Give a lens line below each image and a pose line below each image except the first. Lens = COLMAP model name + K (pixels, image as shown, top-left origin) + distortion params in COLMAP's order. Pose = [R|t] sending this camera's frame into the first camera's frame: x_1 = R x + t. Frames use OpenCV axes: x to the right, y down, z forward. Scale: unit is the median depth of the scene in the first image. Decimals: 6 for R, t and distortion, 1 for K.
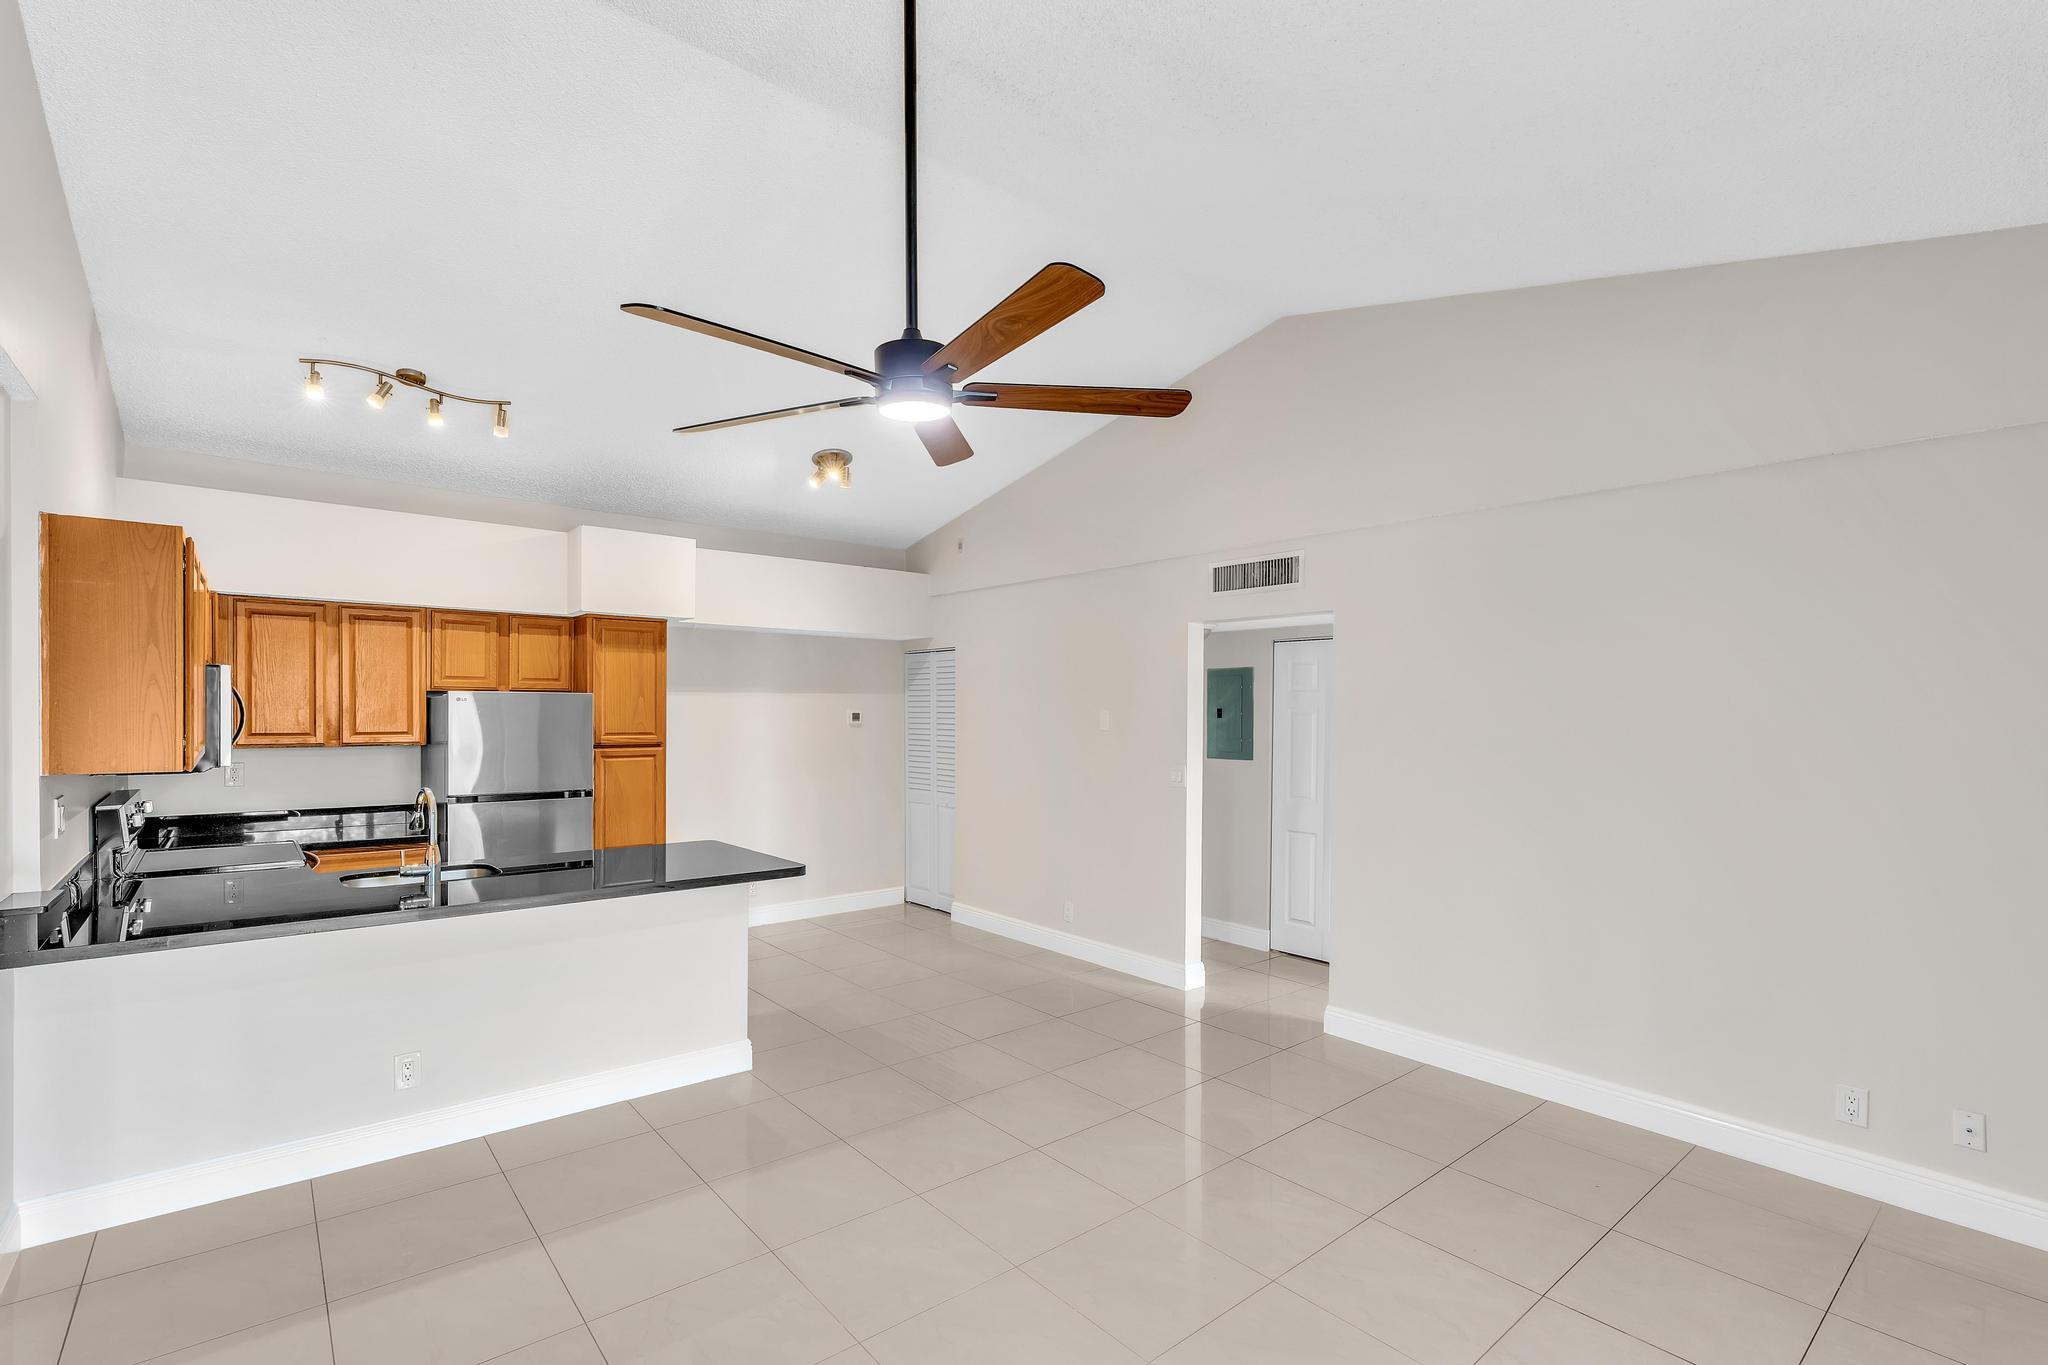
lens RADIAL K [[926.1, 0, 1025.7], [0, 926.1, 718.0], [0, 0, 1]] dist [-0.008532, 0.003553]
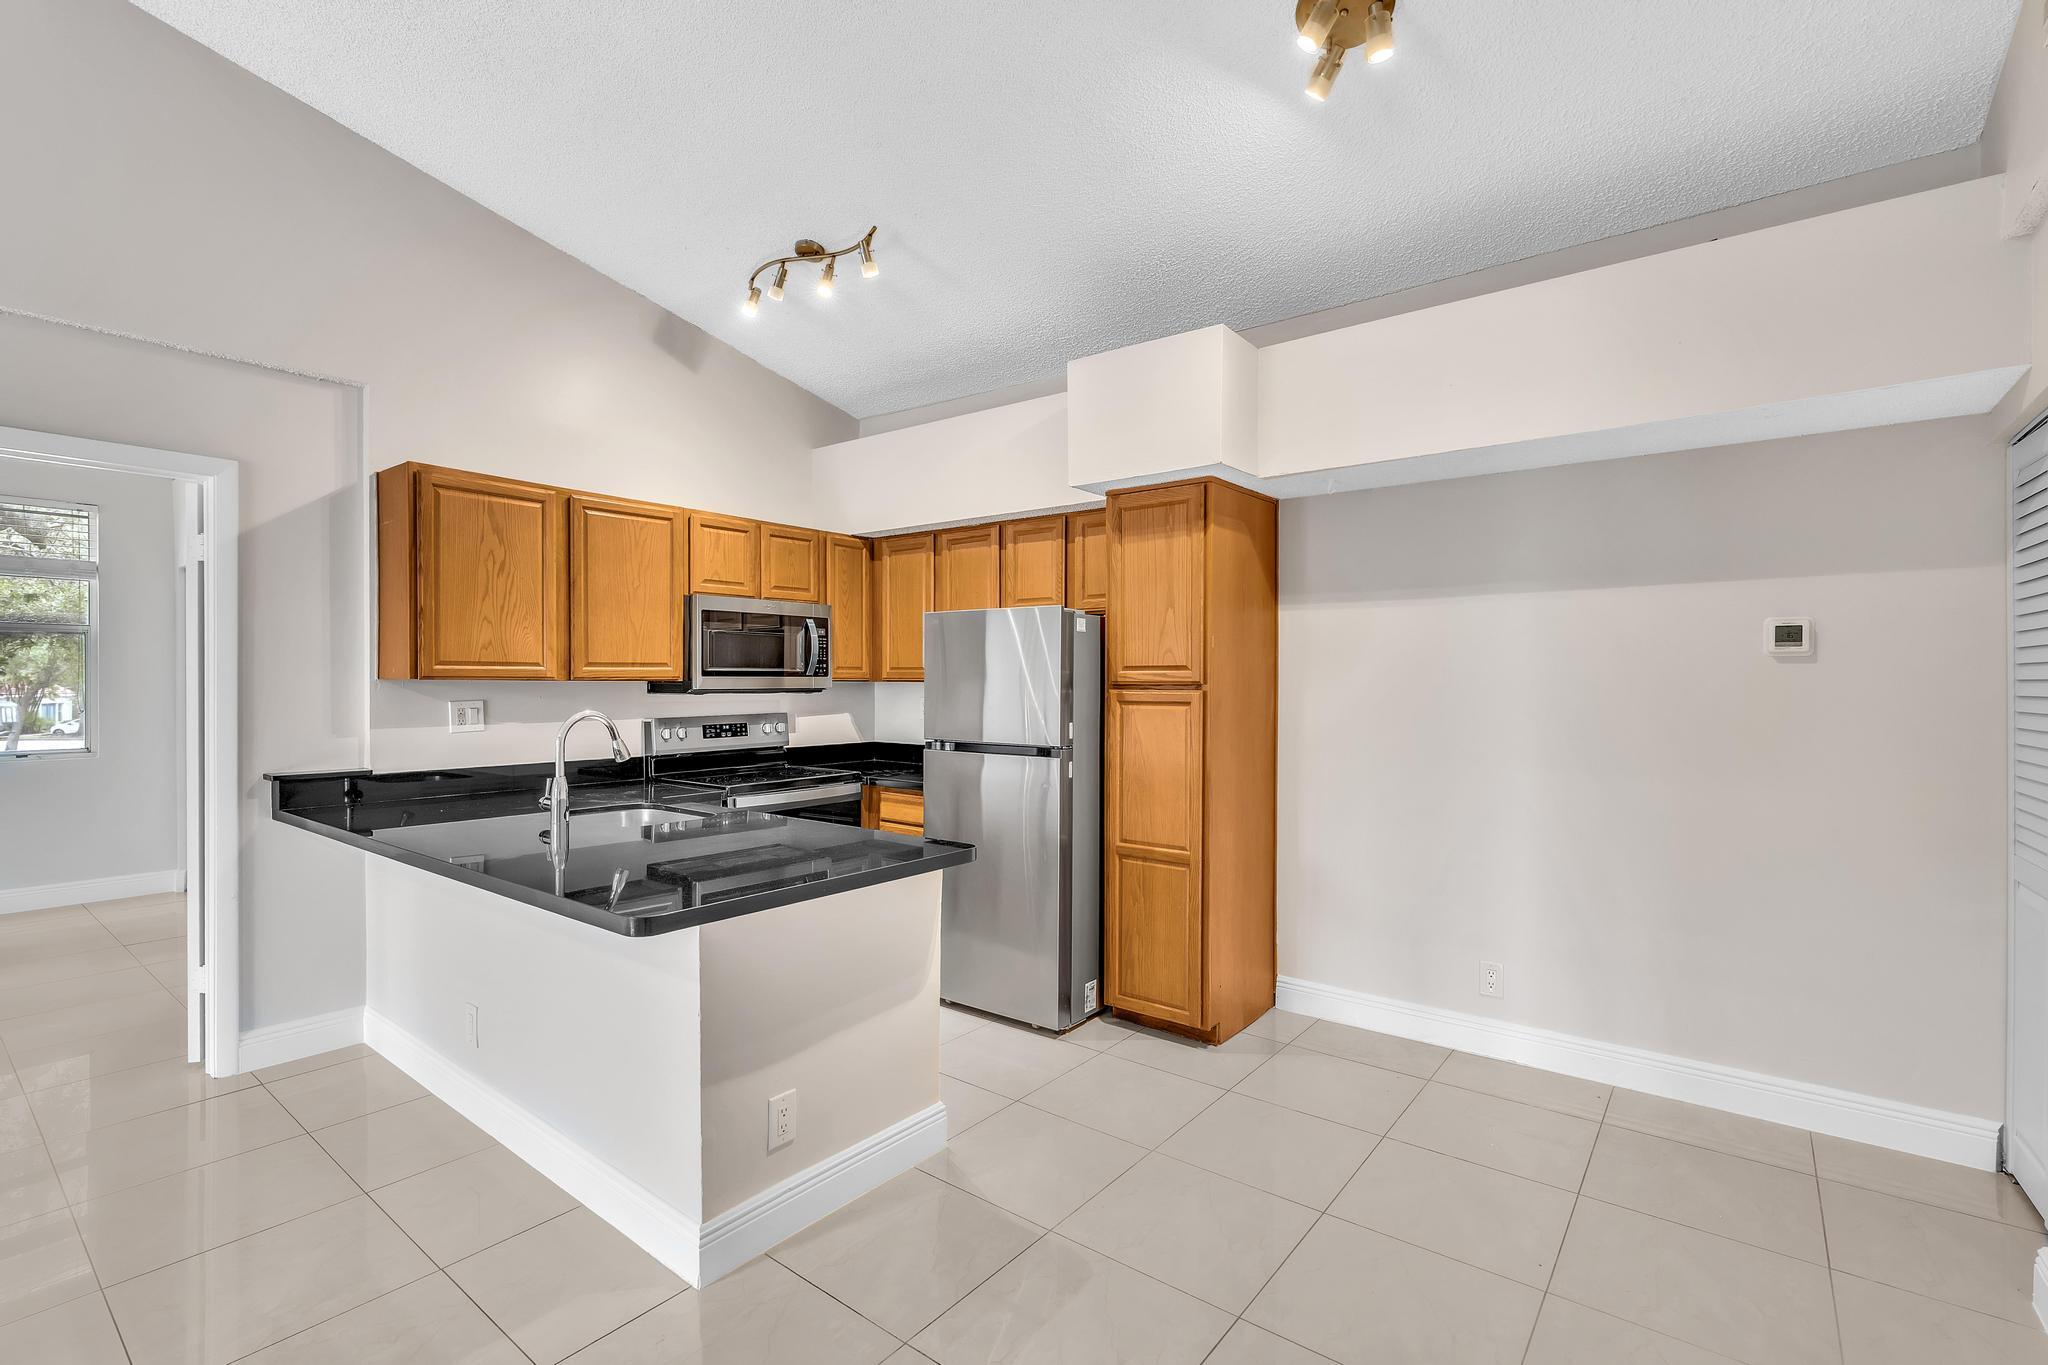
lens RADIAL K [[926.1, 0, 1012.9], [0, 926.1, 691.2], [0, 0, 1]] dist [-0.008532, 0.003553]
pose [[0.200026, 0.005859, -0.979773, 0.182289], [-0.010645, 0.999936, 0.003807, 0.032783], [0.979733, 0.009669, 0.200075, 0.809637]]
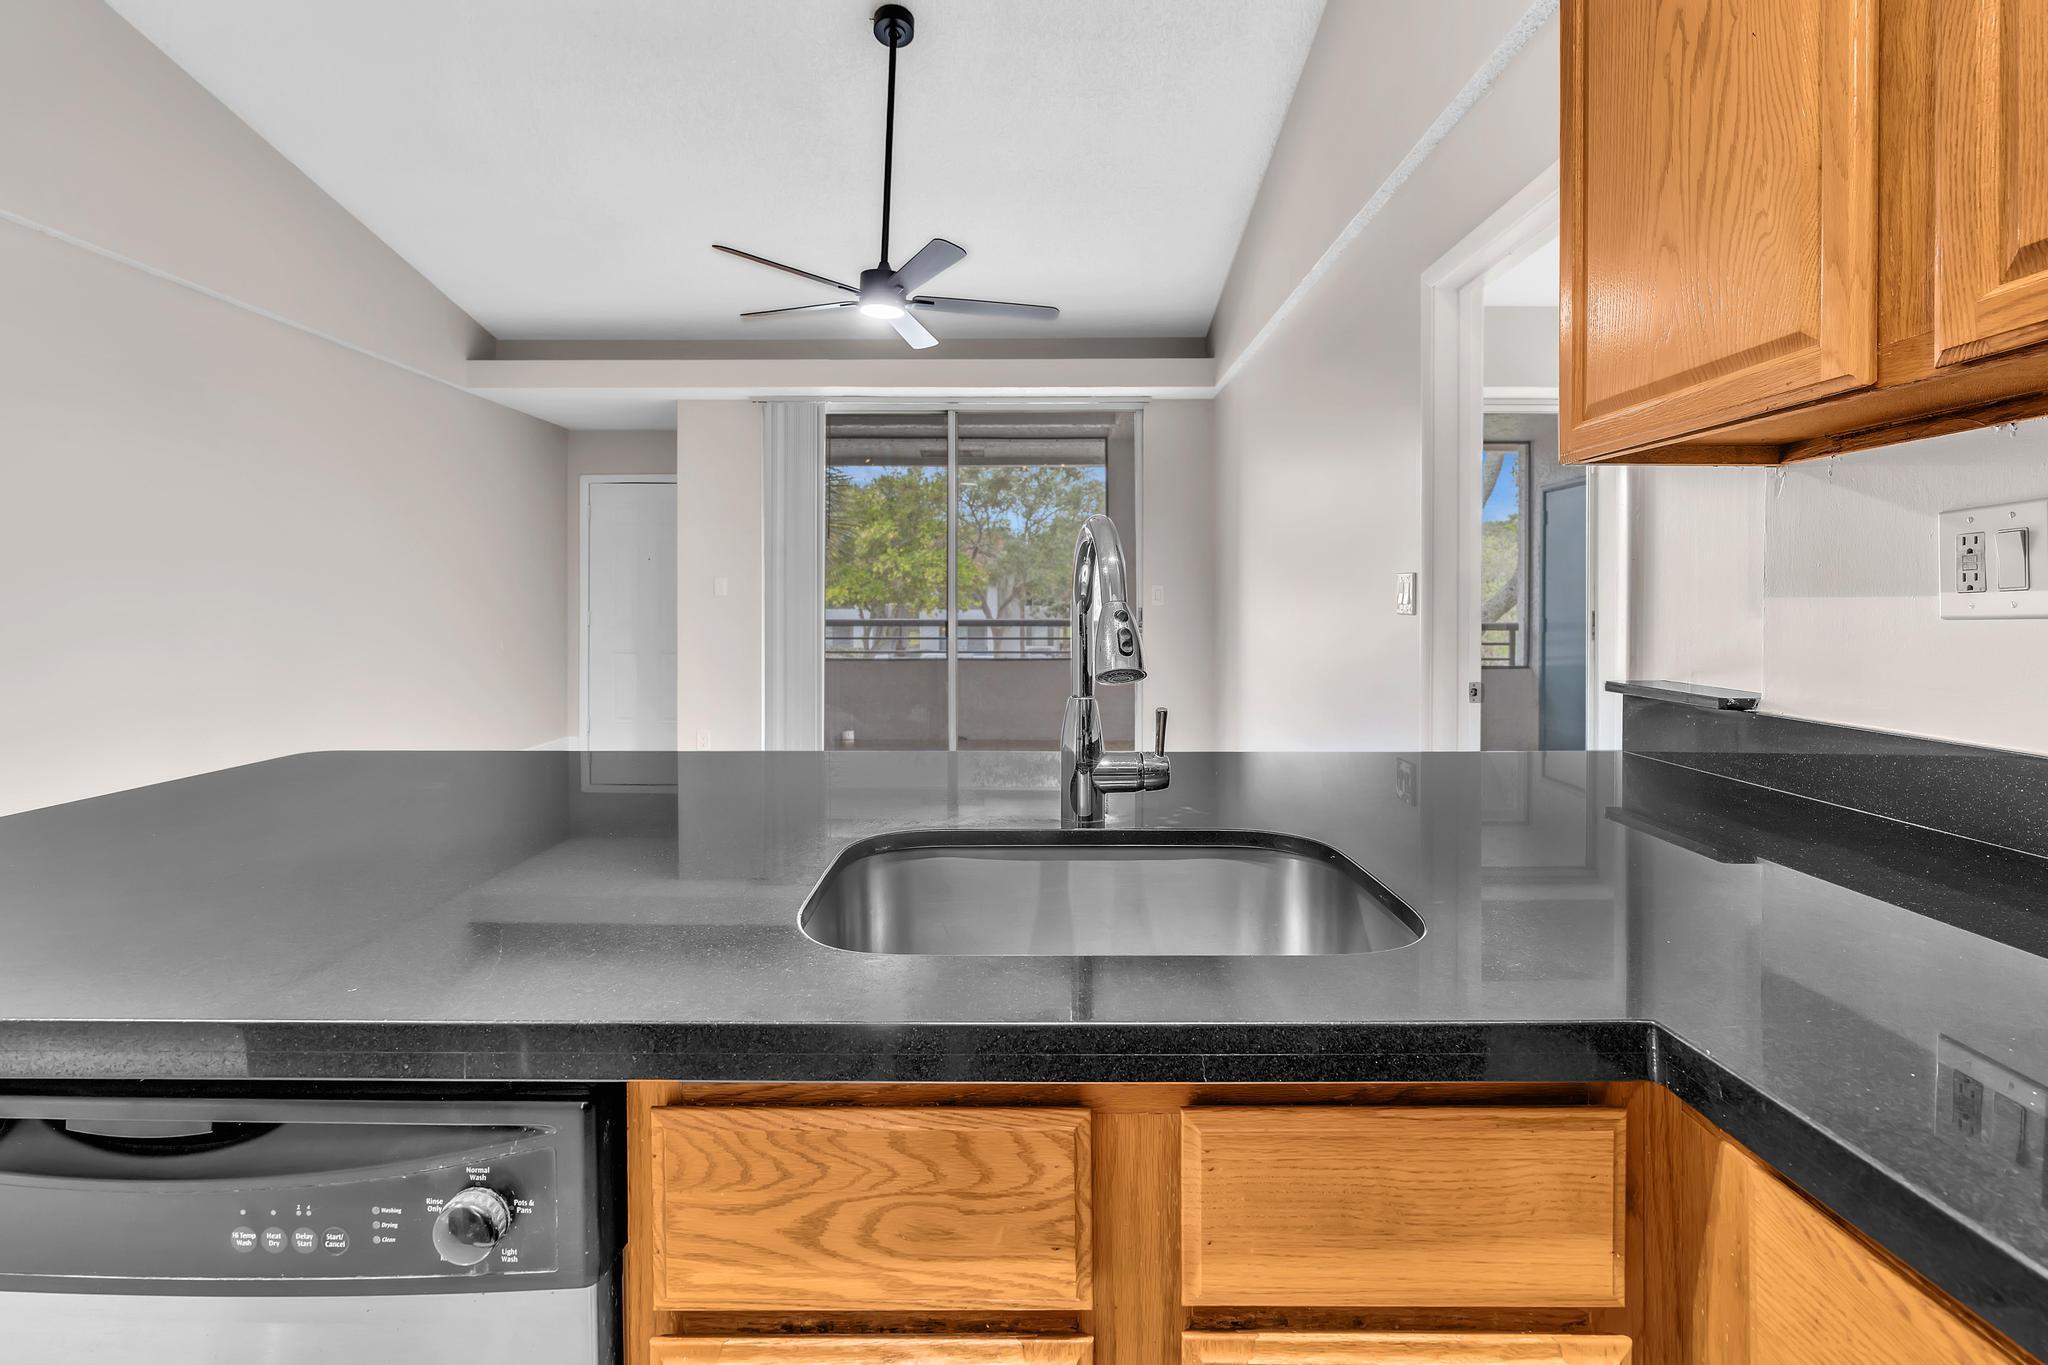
lens RADIAL K [[926.1, 0, 1021.6], [0, 926.1, 614.4], [0, 0, 1]] dist [-0.008532, 0.003553]
pose [[-0.758253, -0.020188, 0.651648, -0.548609], [-0.003737, 0.999639, 0.026620, 0.065210], [-0.651950, 0.017749, -0.758054, 0.824664]]
